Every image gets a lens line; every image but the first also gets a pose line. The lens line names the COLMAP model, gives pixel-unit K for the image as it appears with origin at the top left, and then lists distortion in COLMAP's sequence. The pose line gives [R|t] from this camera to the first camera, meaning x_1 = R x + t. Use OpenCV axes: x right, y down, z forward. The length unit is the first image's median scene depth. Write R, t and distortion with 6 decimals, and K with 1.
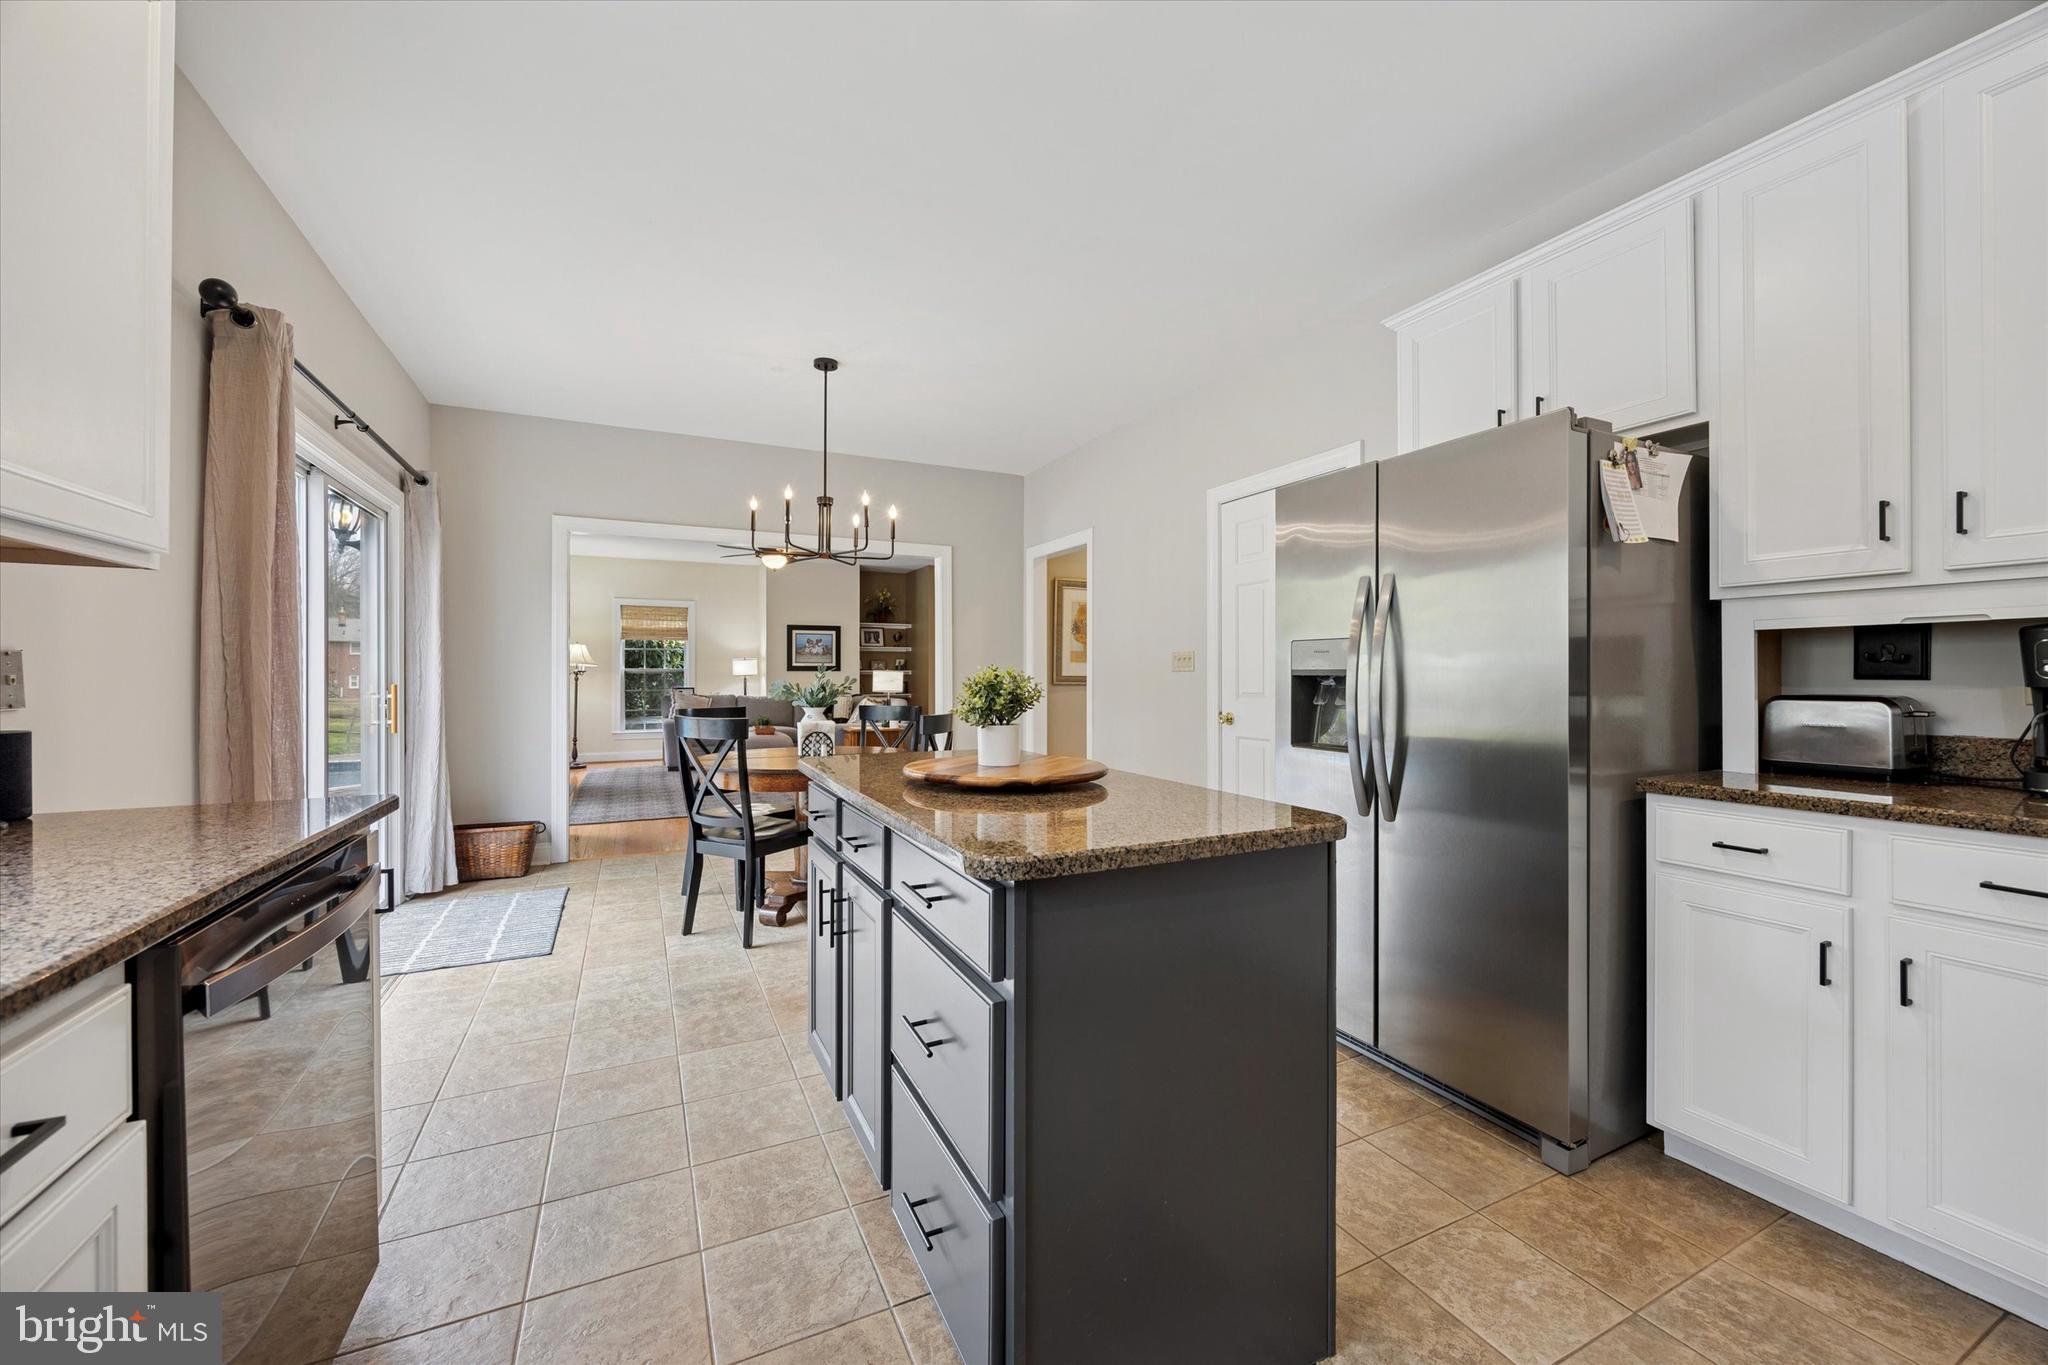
lens RADIAL K [[790.1, 0, 1025.2], [0, 790.1, 678.8], [0, 0, 1]] dist [0.000344, 0.000117]
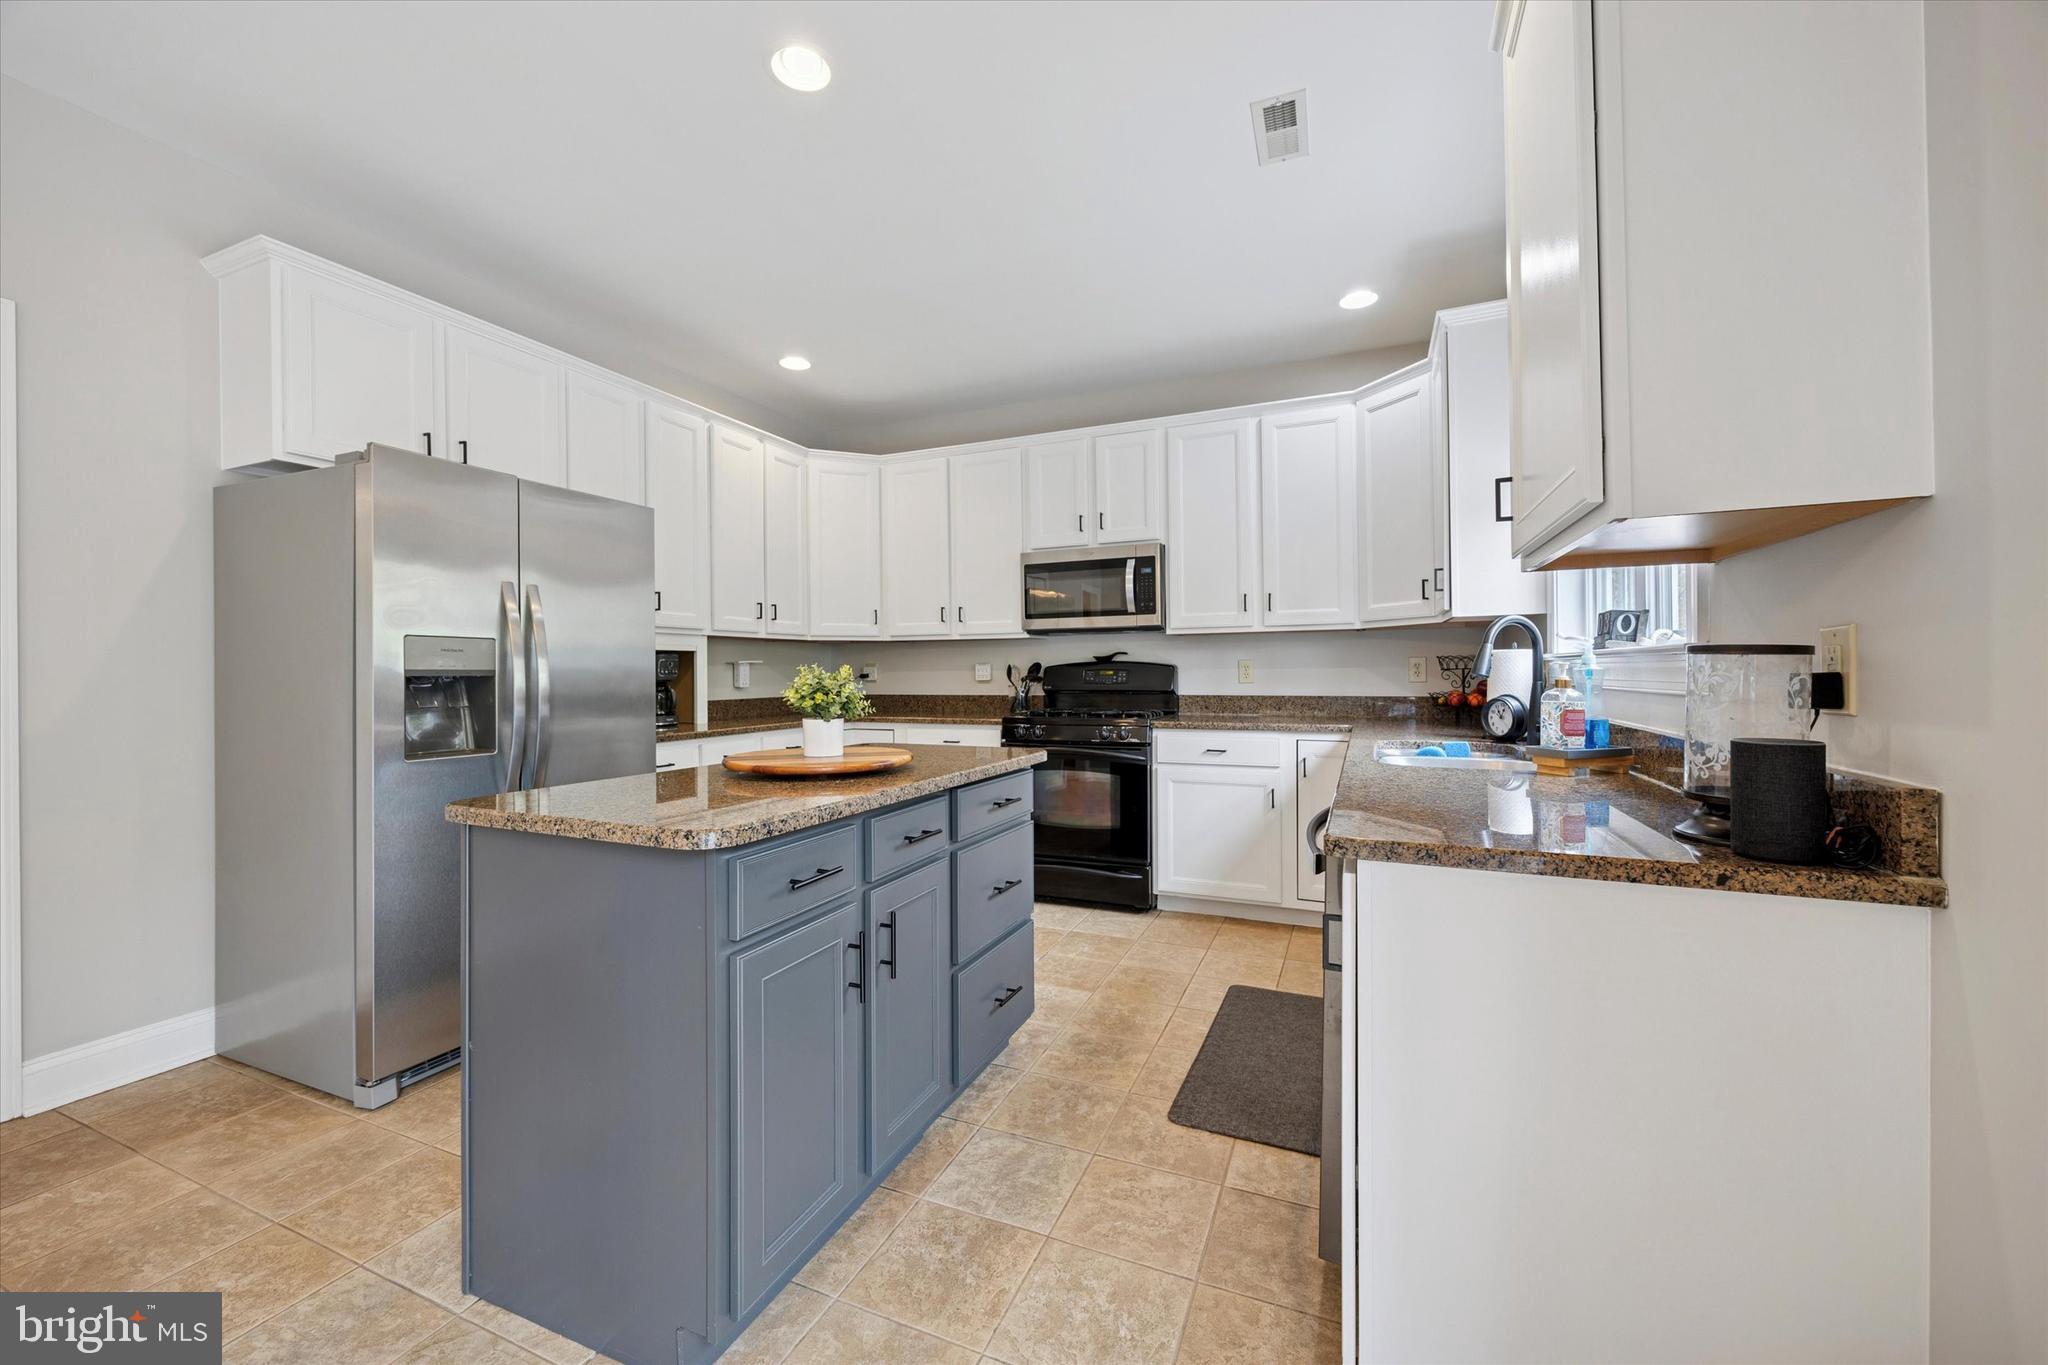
lens RADIAL K [[790.1, 0, 1017.3], [0, 790.1, 674.6], [0, 0, 1]] dist [0.000344, 0.000117]
pose [[-0.644103, 0.003230, 0.764932, -1.166131], [0.004026, 0.999992, -0.000832, -0.000953], [-0.764928, 0.002544, -0.644111, 1.681773]]
